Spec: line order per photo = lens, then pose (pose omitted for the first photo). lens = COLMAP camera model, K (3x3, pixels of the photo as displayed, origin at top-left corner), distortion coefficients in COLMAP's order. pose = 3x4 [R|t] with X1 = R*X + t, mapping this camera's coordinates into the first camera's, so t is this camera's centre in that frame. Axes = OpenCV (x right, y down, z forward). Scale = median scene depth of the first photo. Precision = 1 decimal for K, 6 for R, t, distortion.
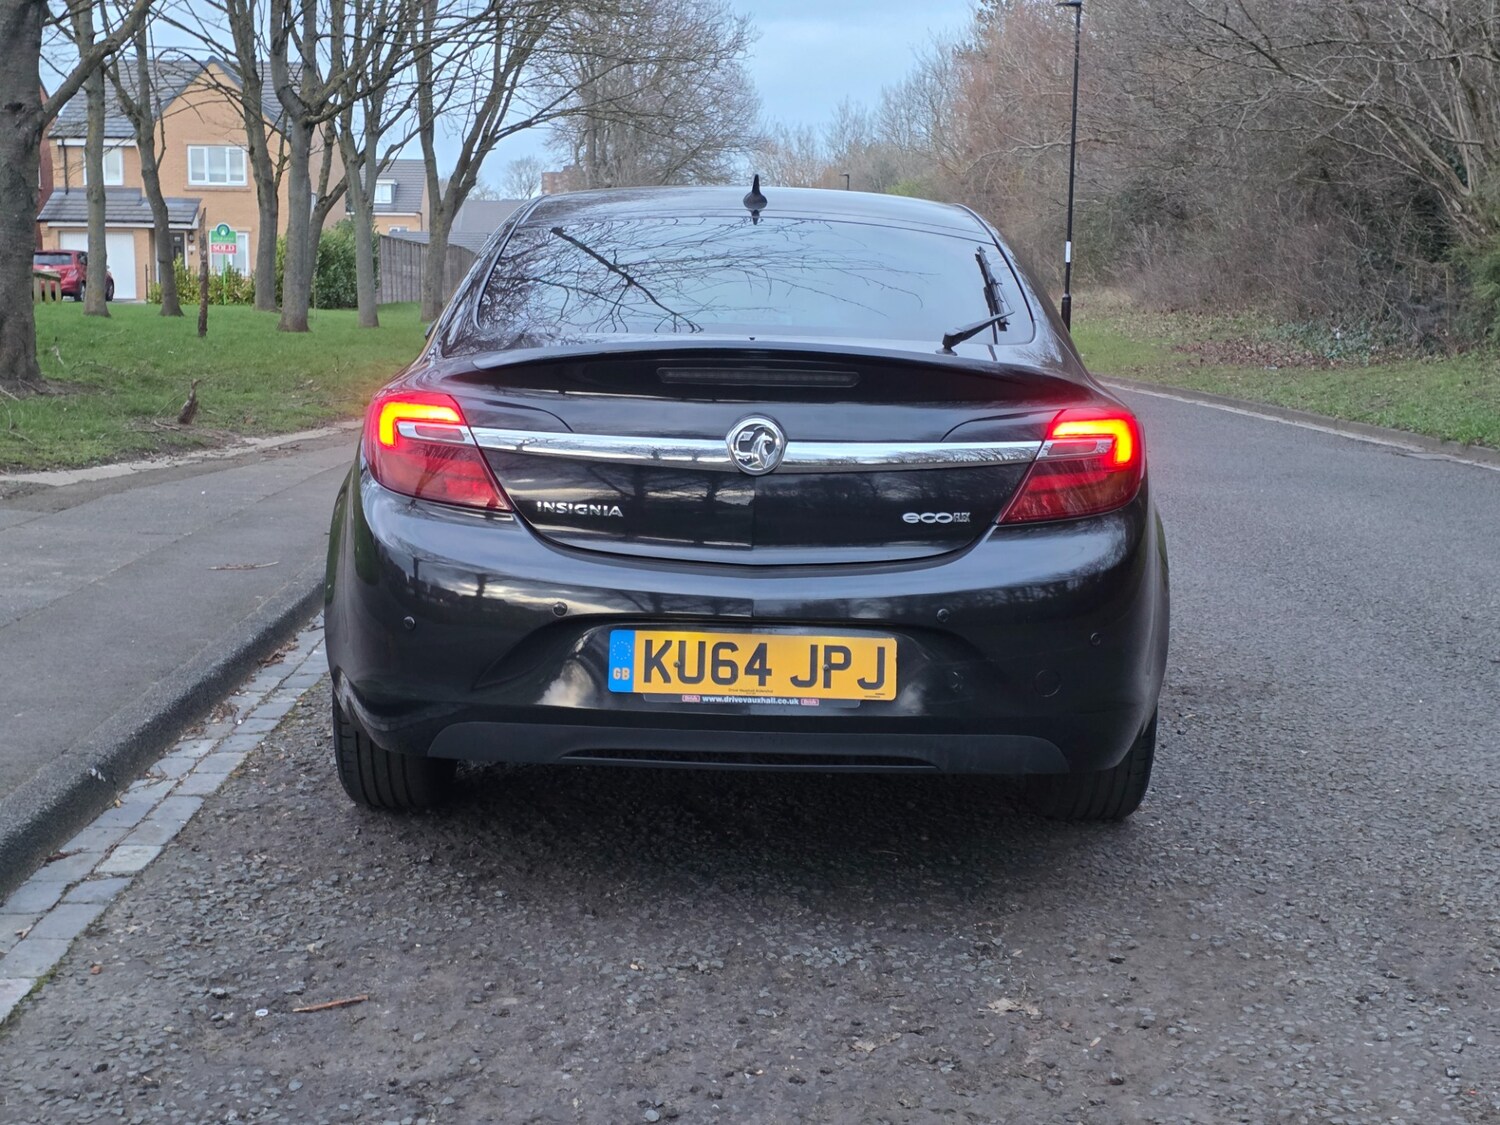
lens RADIAL K [[2010.0, 0, 720.3], [0, 2010.0, 541.9], [0, 0, 1]] dist [0.253292, -0.885170]
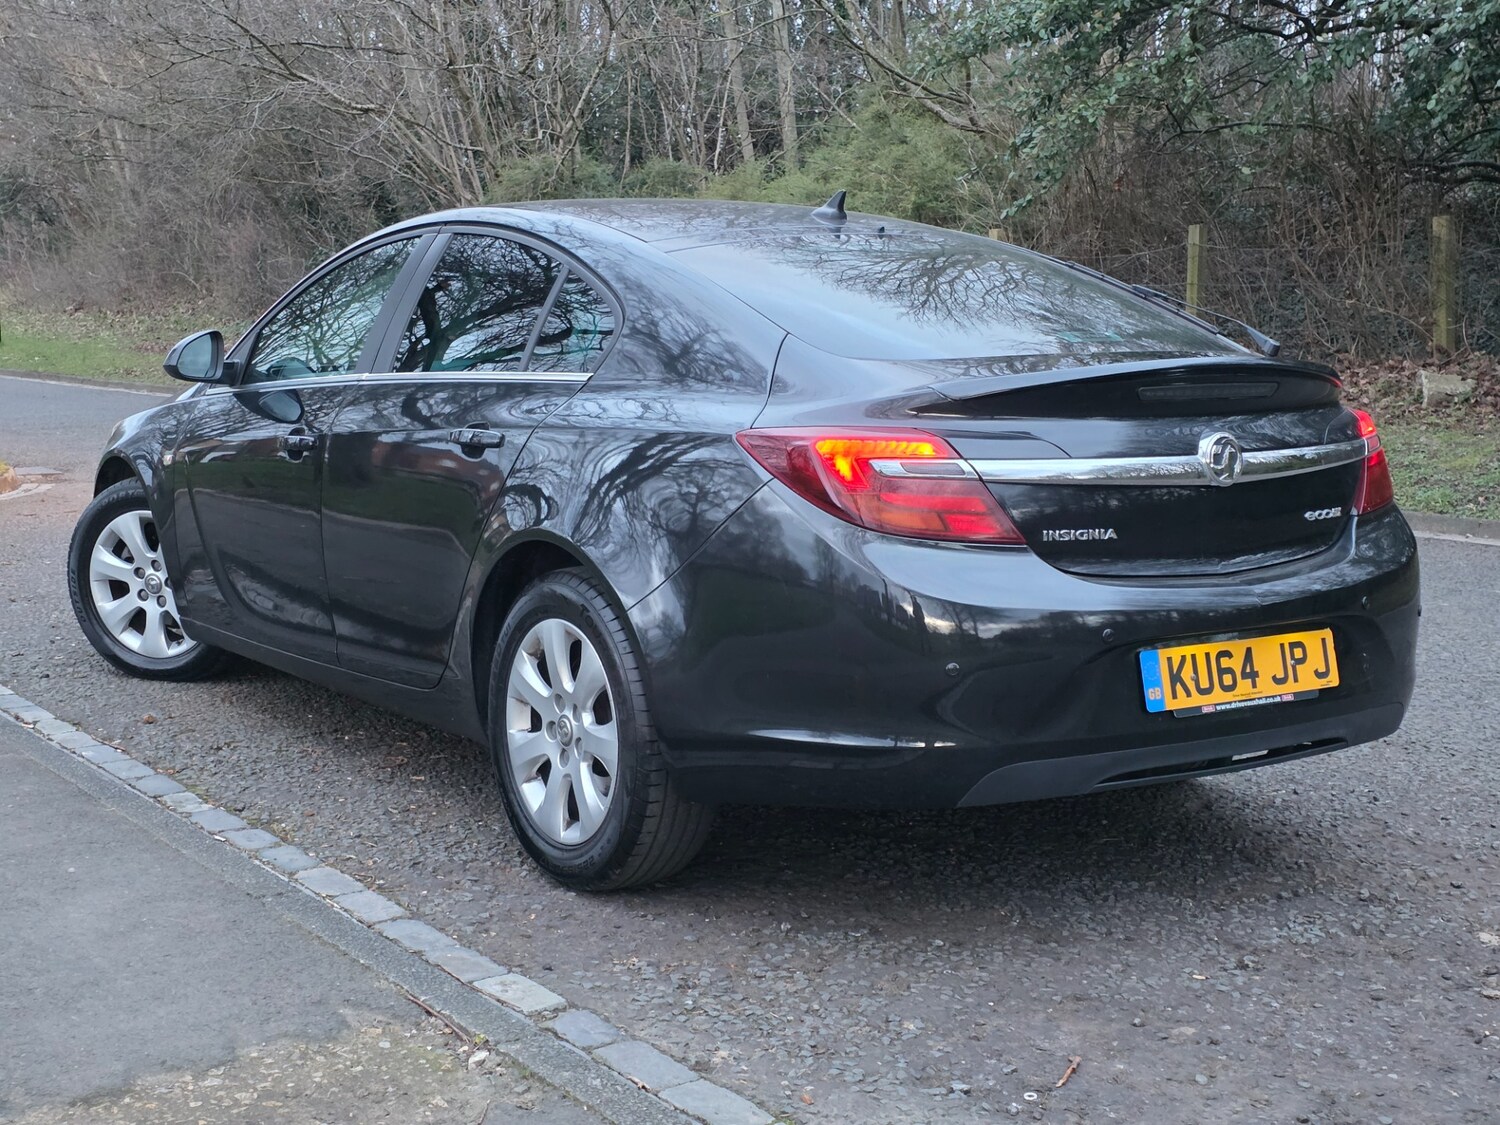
lens RADIAL K [[2015.6, 0, 743.6], [0, 2015.6, 565.6], [0, 0, 1]] dist [0.178012, -0.465683]
pose [[0.823002, -0.095040, 0.560032, -0.776948], [0.087419, 0.995350, 0.040449, -0.056828], [-0.561272, 0.015668, 0.827483, 0.276536]]
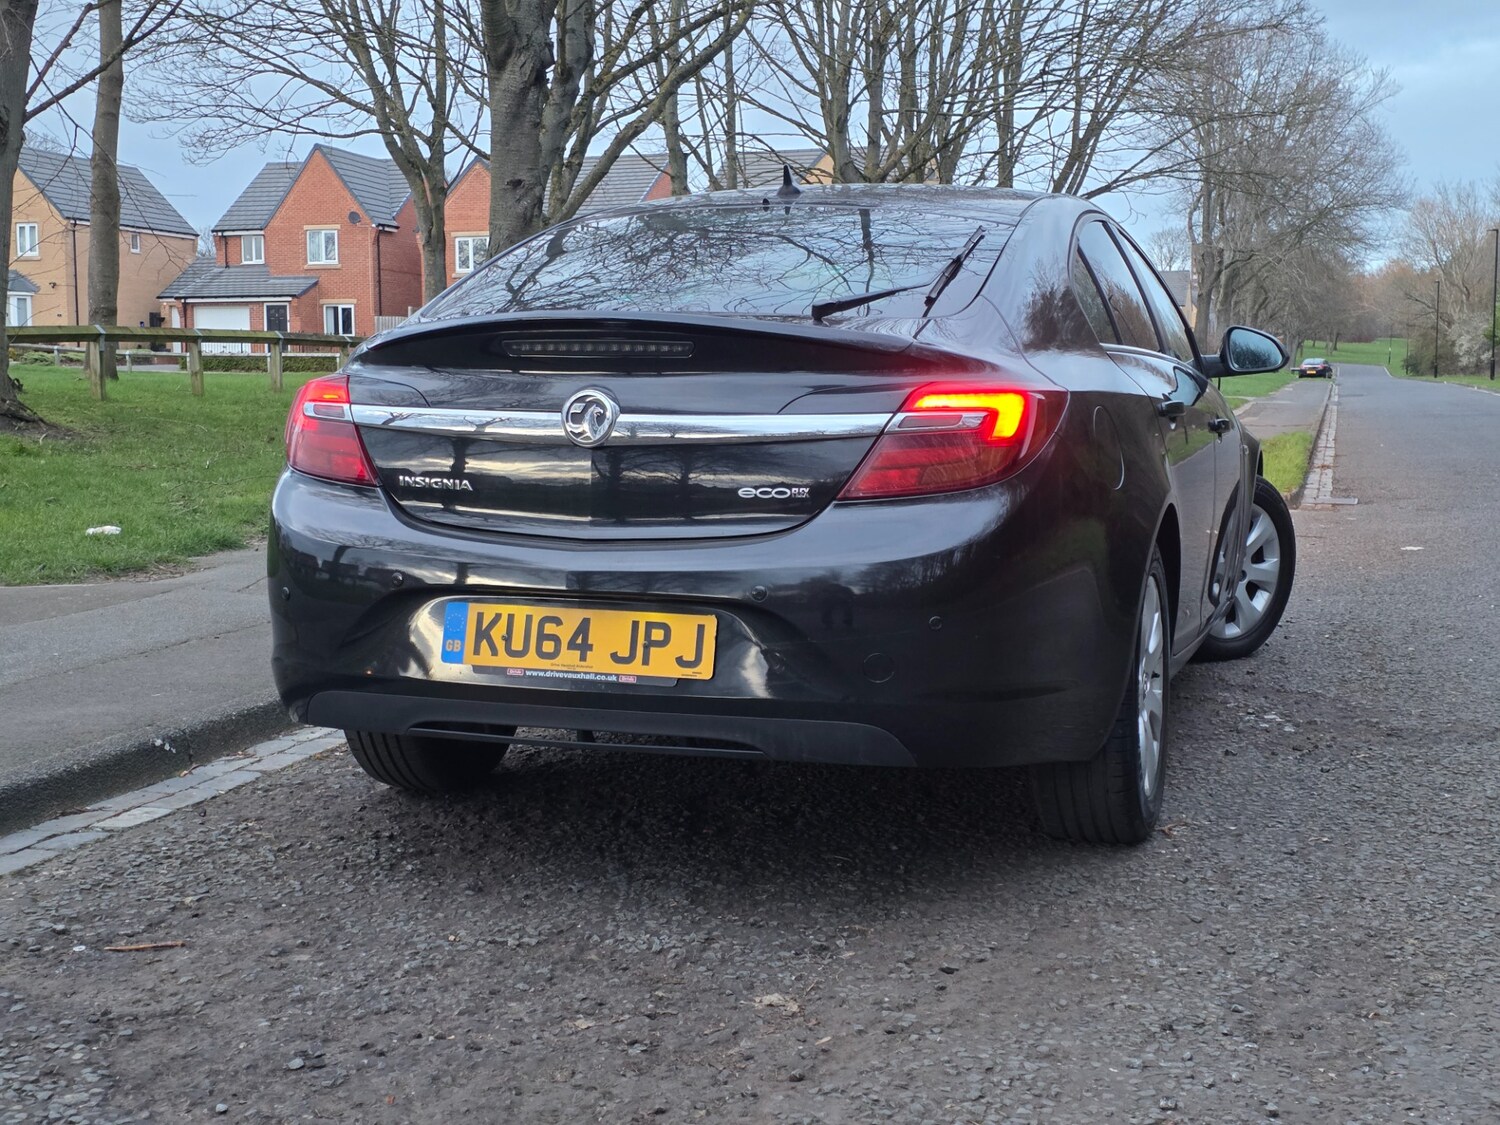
lens RADIAL K [[2004.4, 0, 751.9], [0, 2004.4, 556.5], [0, 0, 1]] dist [0.206379, -0.619329]
pose [[0.953030, 0.012640, -0.302613, 0.394321], [-0.021822, 0.999398, -0.026981, 0.045007], [0.302090, 0.032317, 0.952731, 0.089182]]
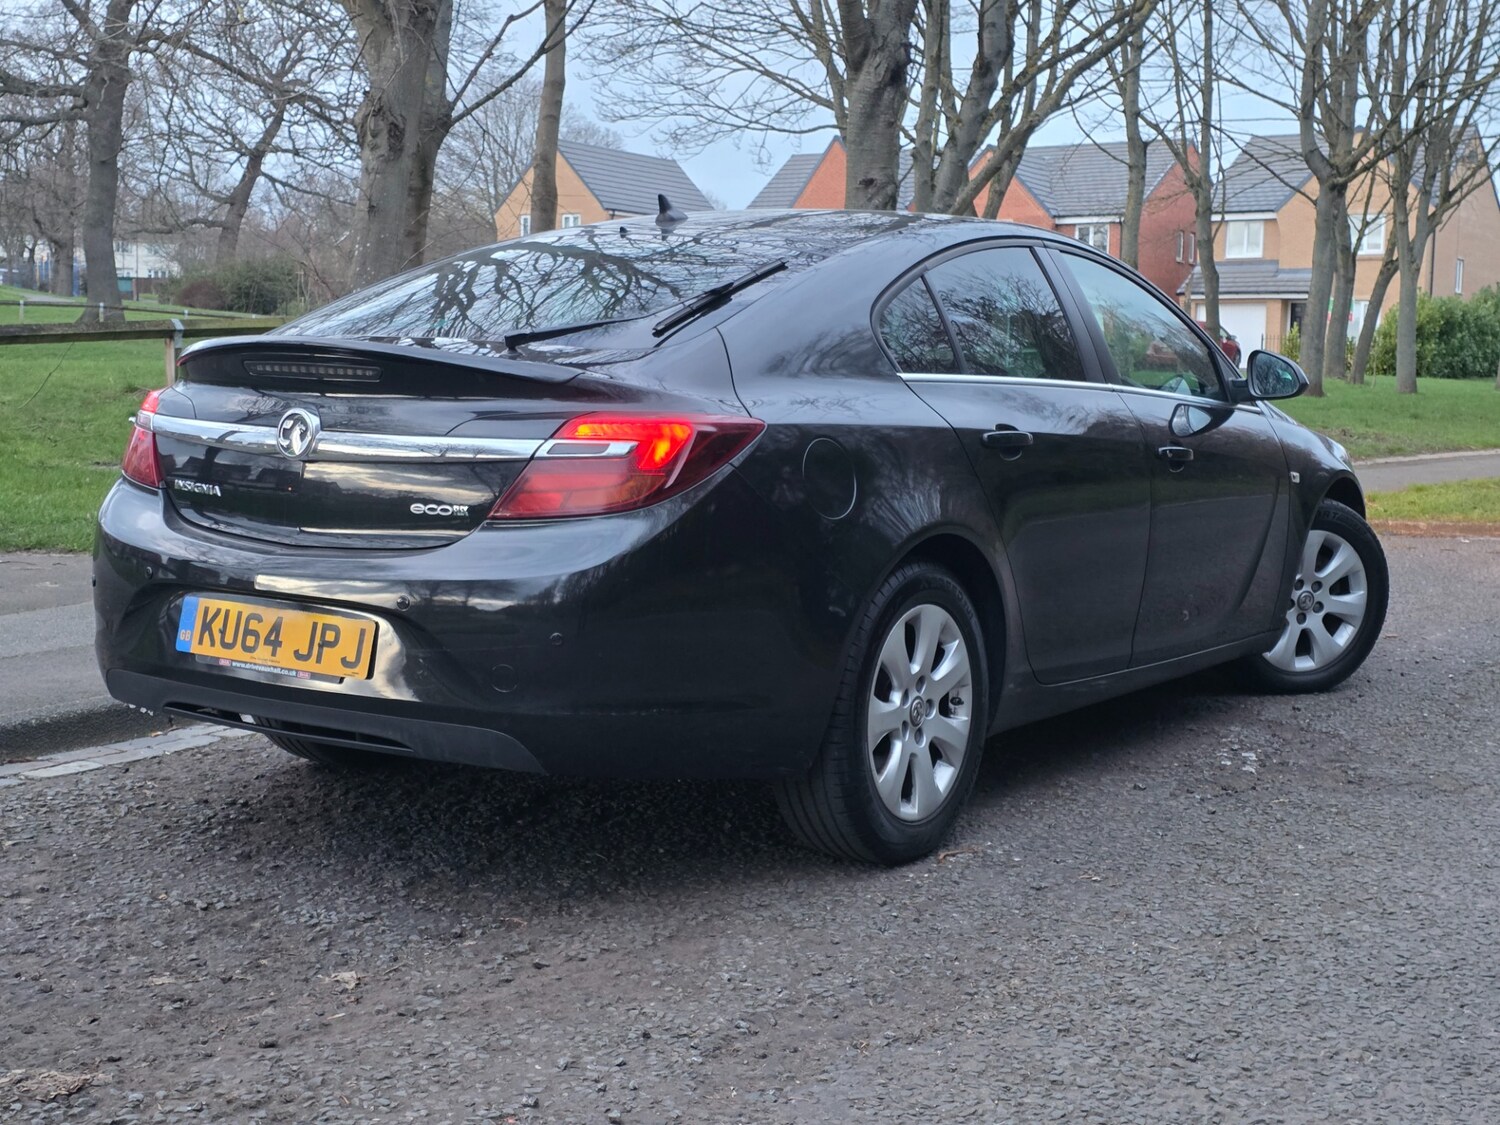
lens RADIAL K [[2020.9, 0, 766.0], [0, 2020.9, 557.8], [0, 0, 1]] dist [0.176452, -0.462322]
pose [[0.838576, 0.057477, -0.541745, 0.827392], [-0.073211, 0.997288, -0.007517, 0.007912], [0.539844, 0.045965, 0.840509, 0.222389]]
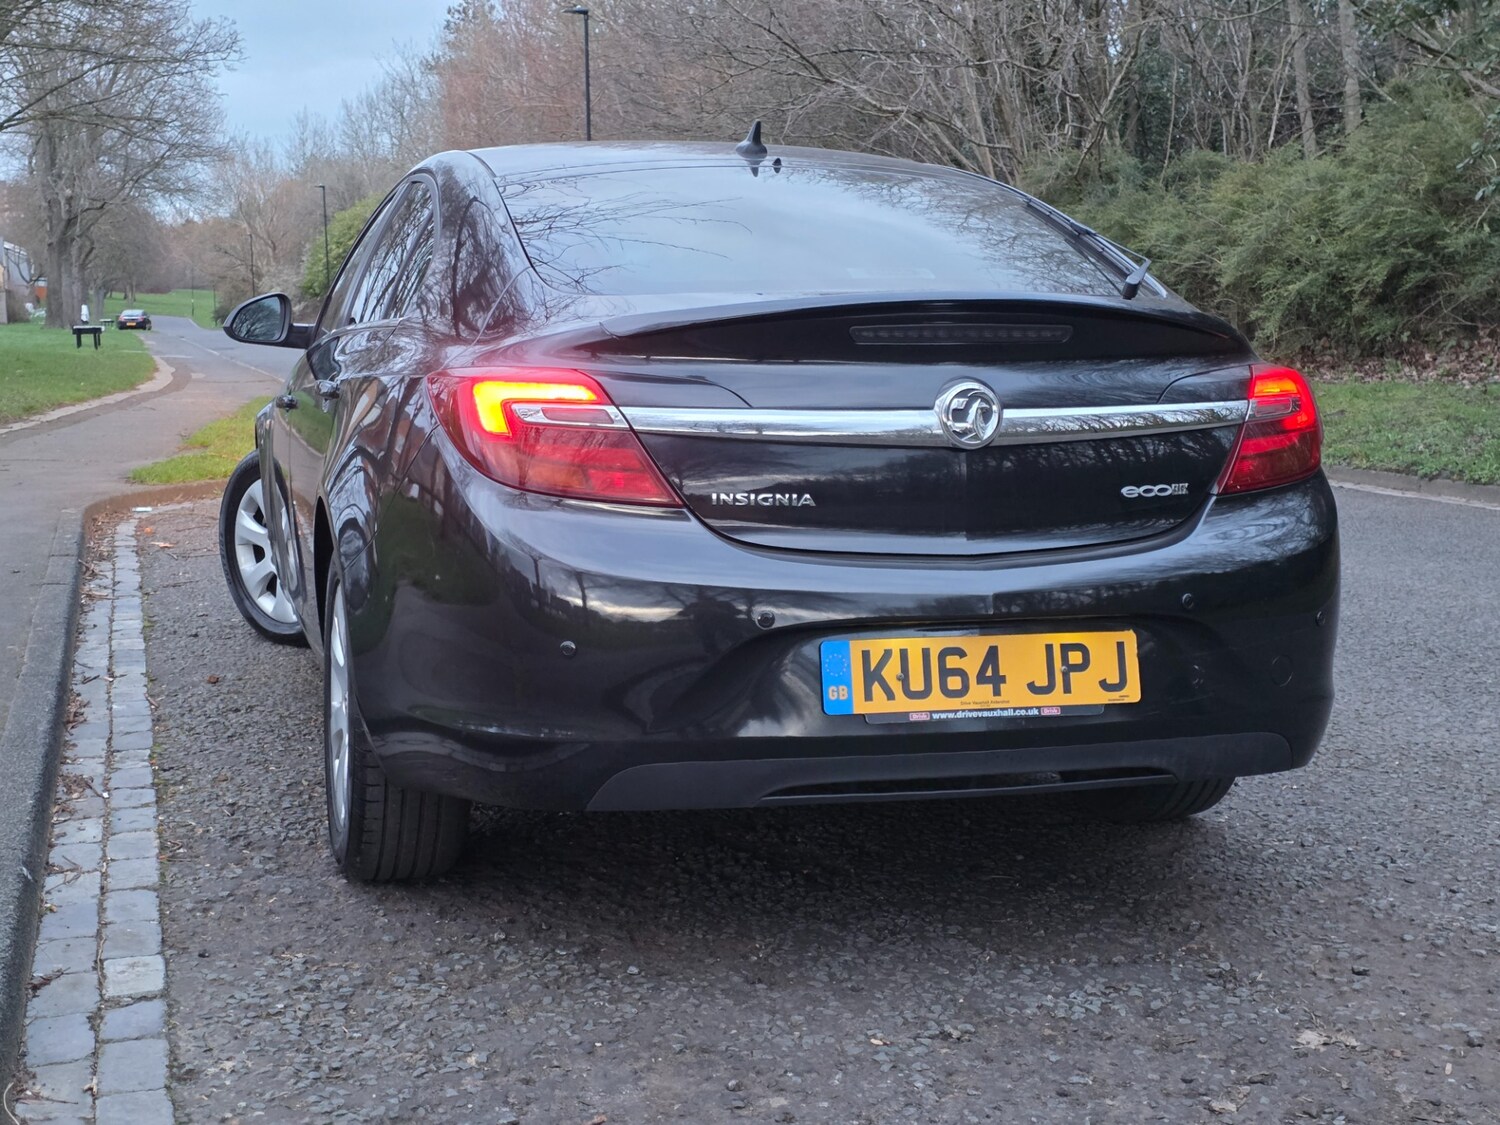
lens RADIAL K [[2022.7, 0, 727.9], [0, 2022.7, 544.0], [0, 0, 1]] dist [0.178045, -0.440827]
pose [[0.963452, -0.051190, 0.262943, -0.310045], [0.053166, 0.998586, -0.000401, 0.001791], [-0.262550, 0.014366, 0.964811, 0.201188]]
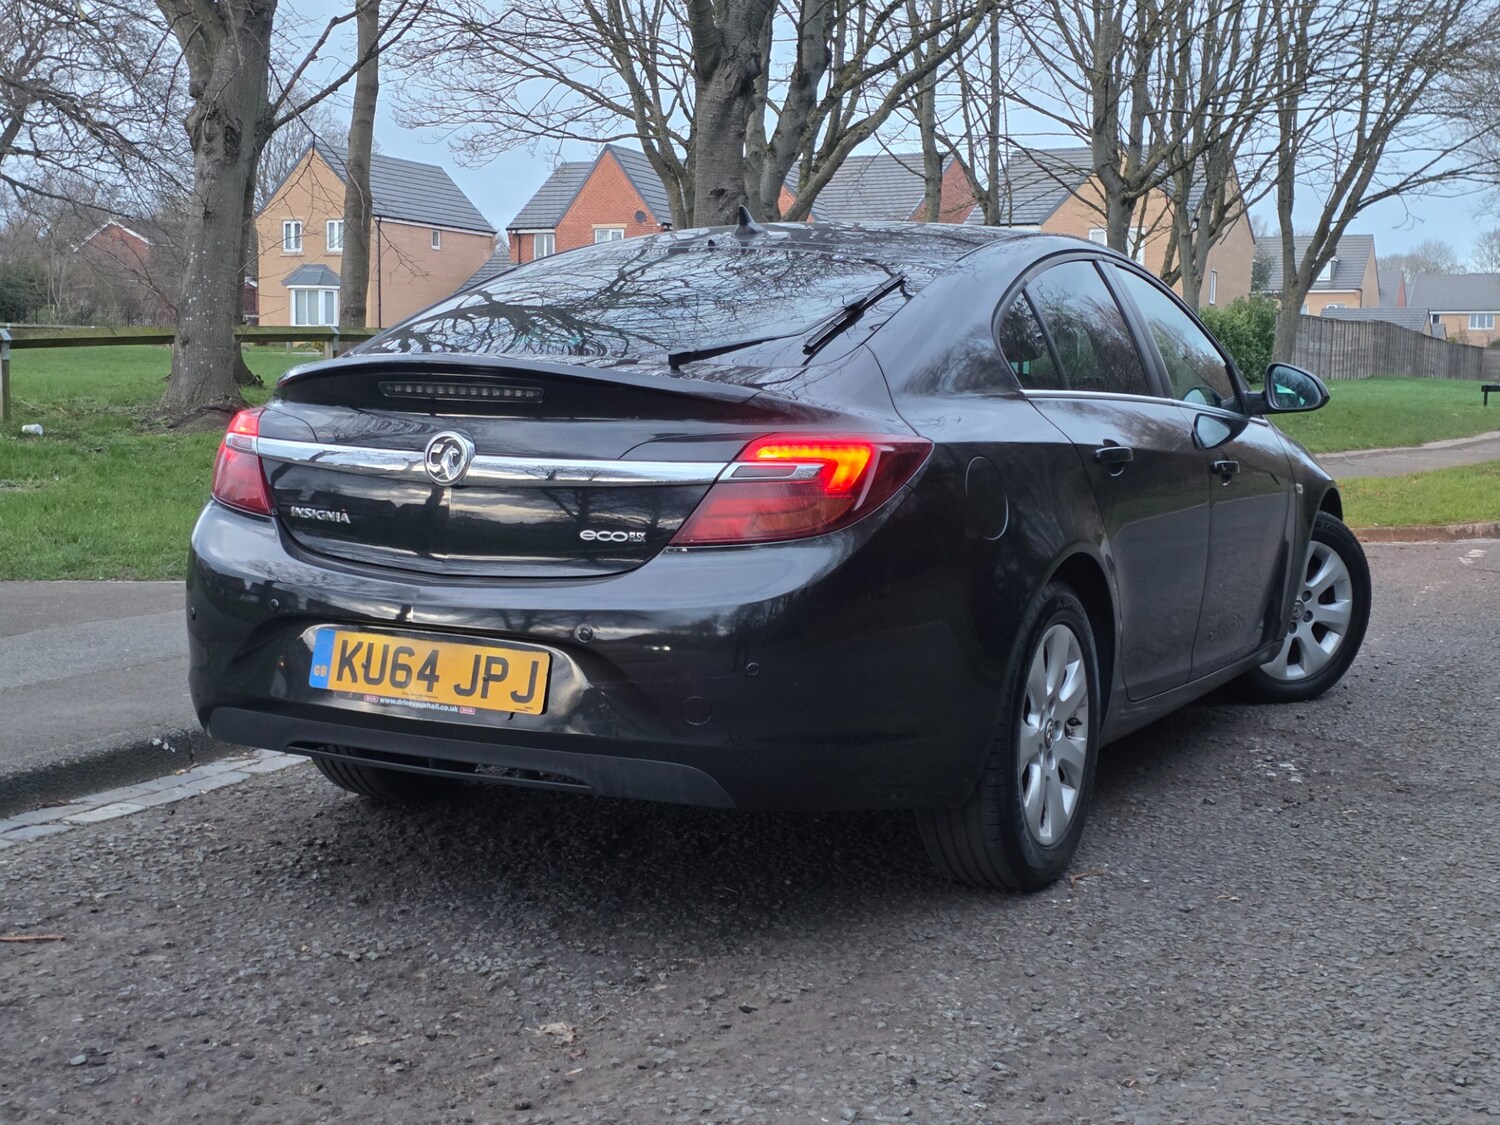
lens RADIAL K [[2015.6, 0, 743.6], [0, 2015.6, 565.6], [0, 0, 1]] dist [0.178012, -0.465683]
pose [[0.895039, 0.045580, -0.443652, 0.616533], [-0.058261, 0.998189, -0.014985, 0.013733], [0.442165, 0.039259, 0.896074, 0.144124]]
